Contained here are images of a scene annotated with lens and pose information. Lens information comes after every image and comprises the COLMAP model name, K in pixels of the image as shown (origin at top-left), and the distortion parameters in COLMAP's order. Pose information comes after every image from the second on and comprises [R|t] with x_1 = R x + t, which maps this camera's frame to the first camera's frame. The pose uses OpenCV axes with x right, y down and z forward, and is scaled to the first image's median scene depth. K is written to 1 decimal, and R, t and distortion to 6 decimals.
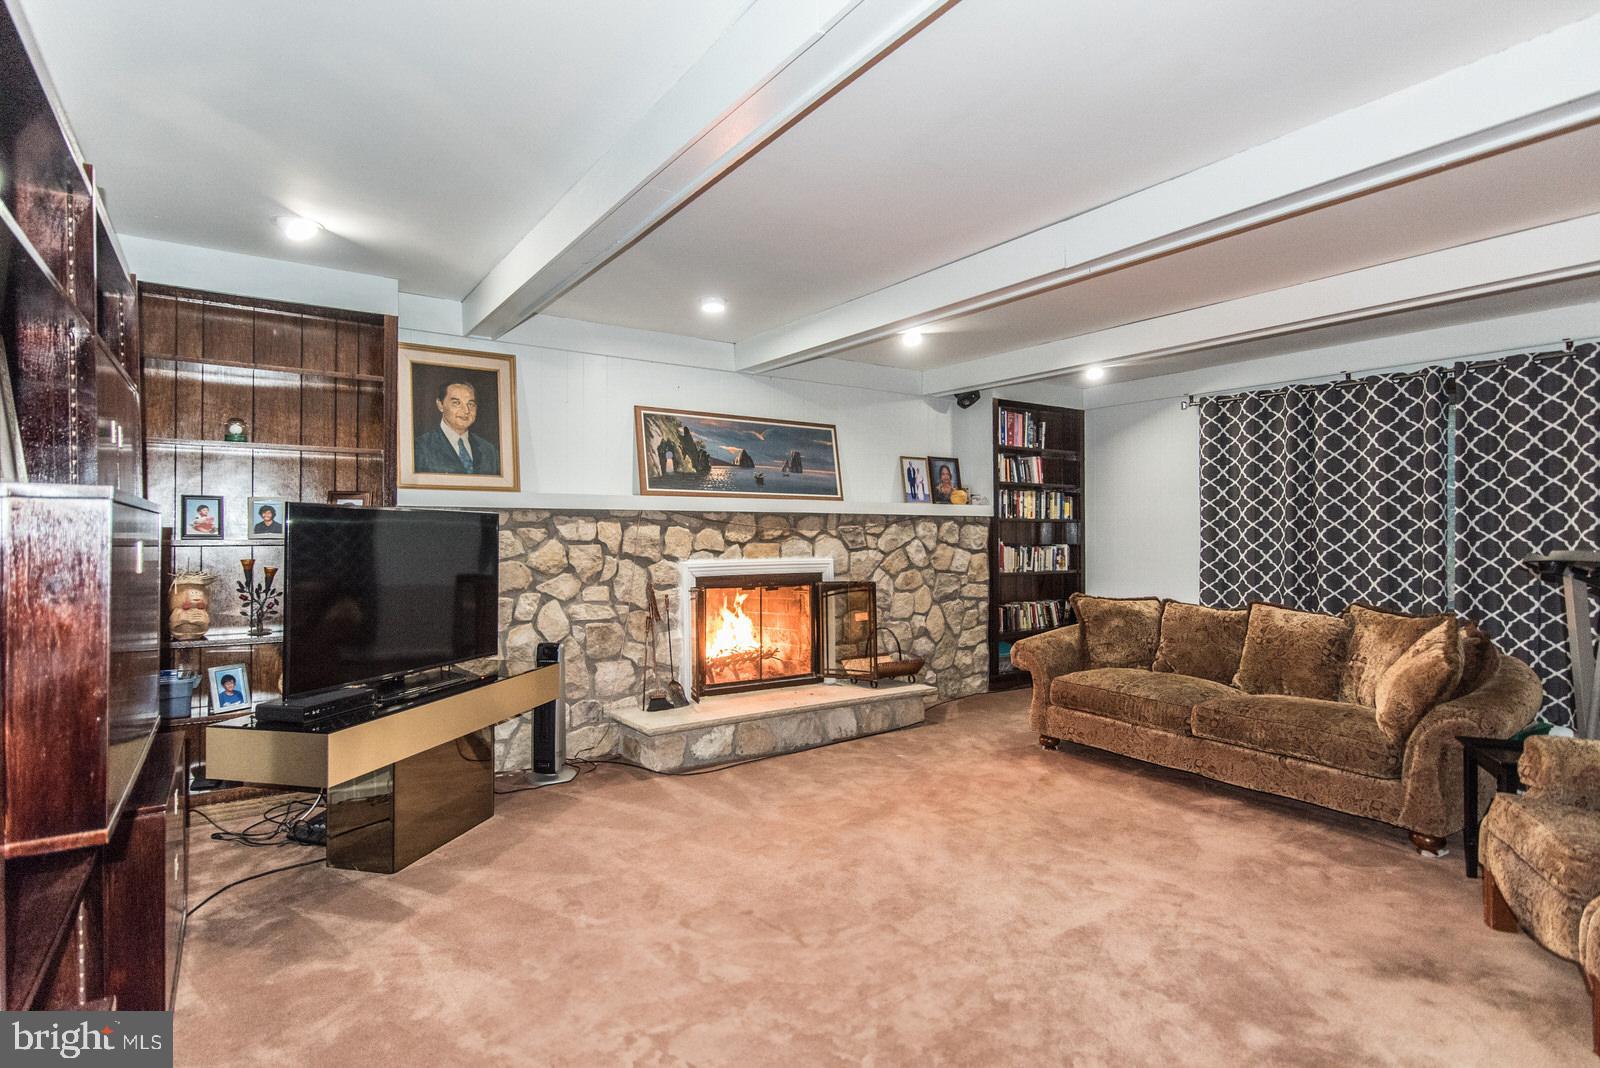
lens RADIAL K [[811.0, 0, 803.8], [0, 811.0, 535.8], [0, 0, 1]] dist [0.003806, -0.000162]
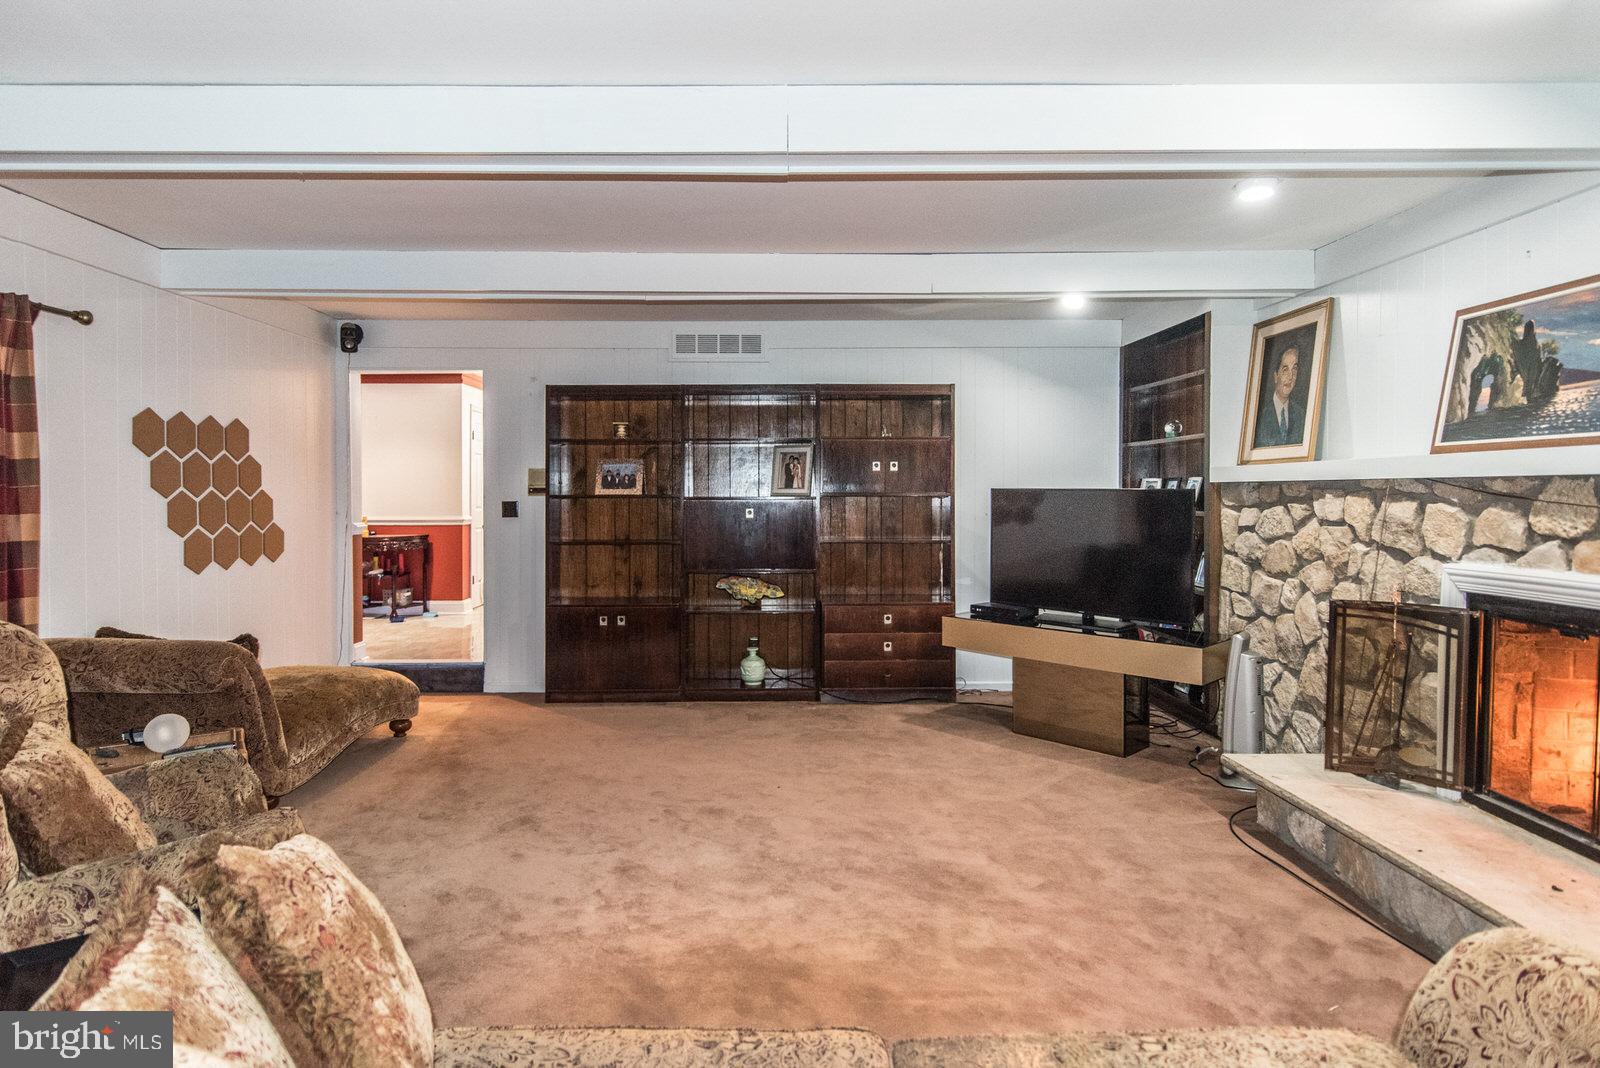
lens RADIAL K [[864.4, 0, 771.3], [0, 864.4, 510.1], [0, 0, 1]] dist [-0.006569, 0.002660]
pose [[-0.566606, 0.022635, -0.823678, 0.616105], [0.004616, 0.999694, 0.024297, -0.023148], [0.823976, 0.009965, -0.566537, 0.893026]]
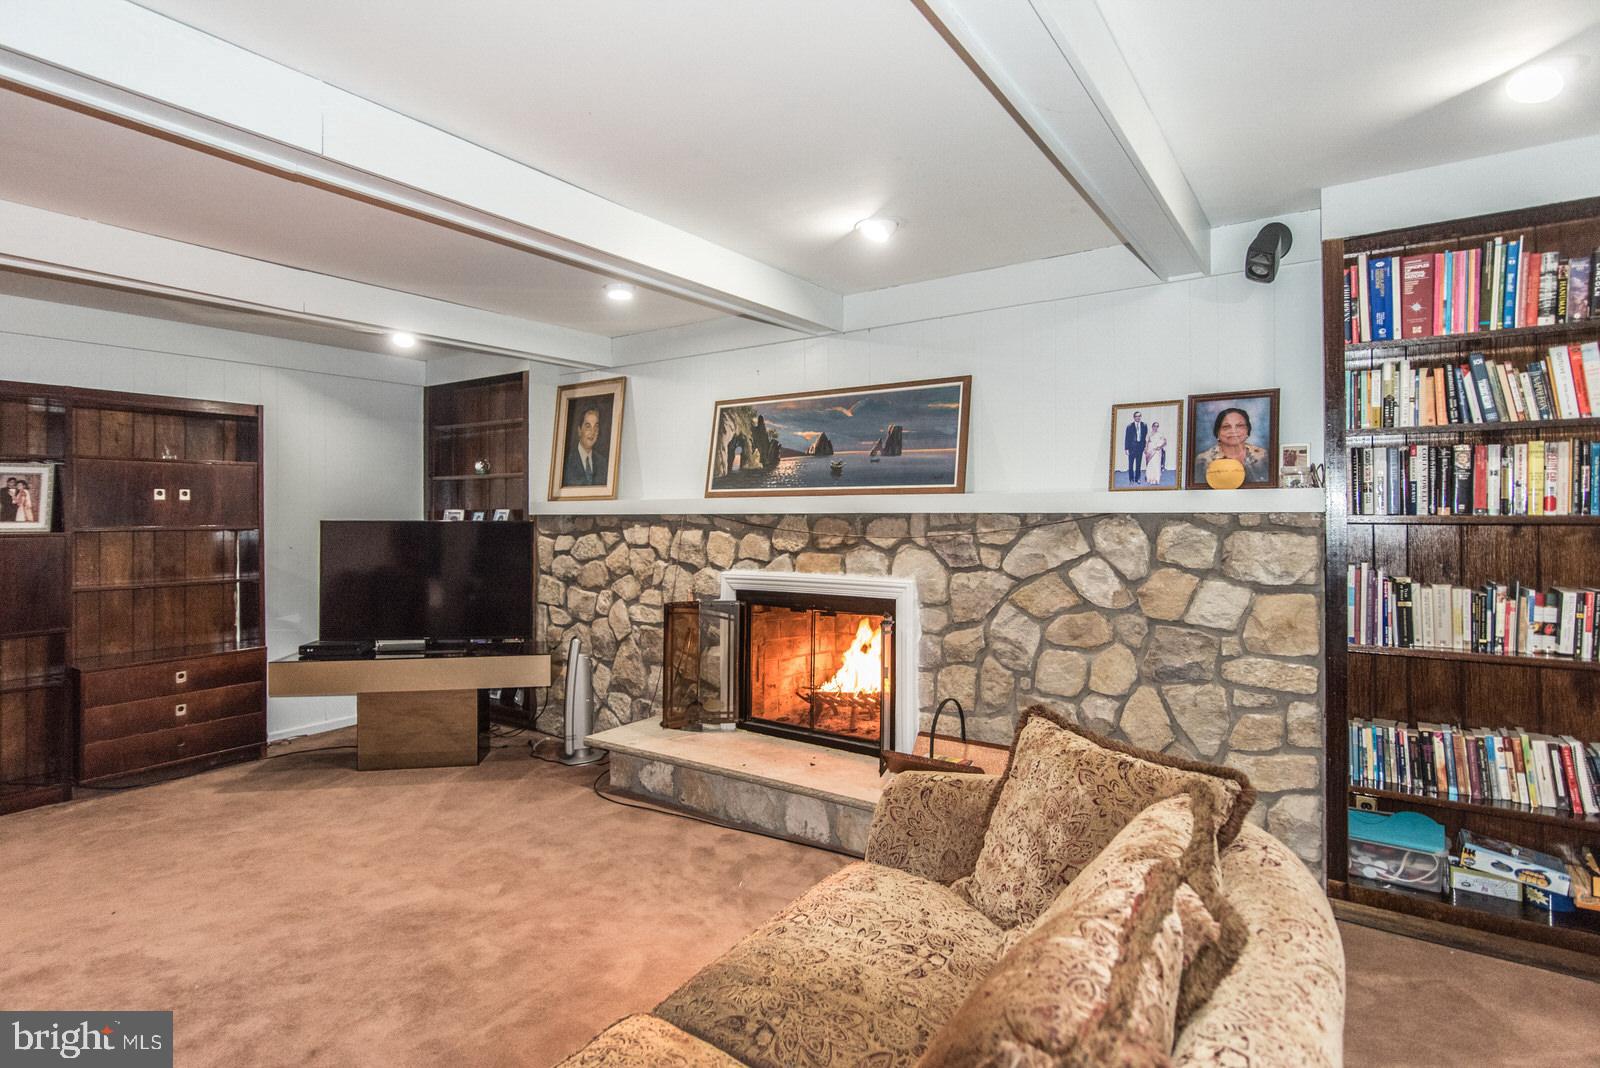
lens RADIAL K [[811.0, 0, 800.7], [0, 811.0, 516.5], [0, 0, 1]] dist [0.003806, -0.000162]
pose [[0.354533, 0.004842, -0.935031, 0.669079], [0.002903, 0.999976, 0.006279, -0.031224], [0.935039, -0.004941, 0.354511, 0.719310]]
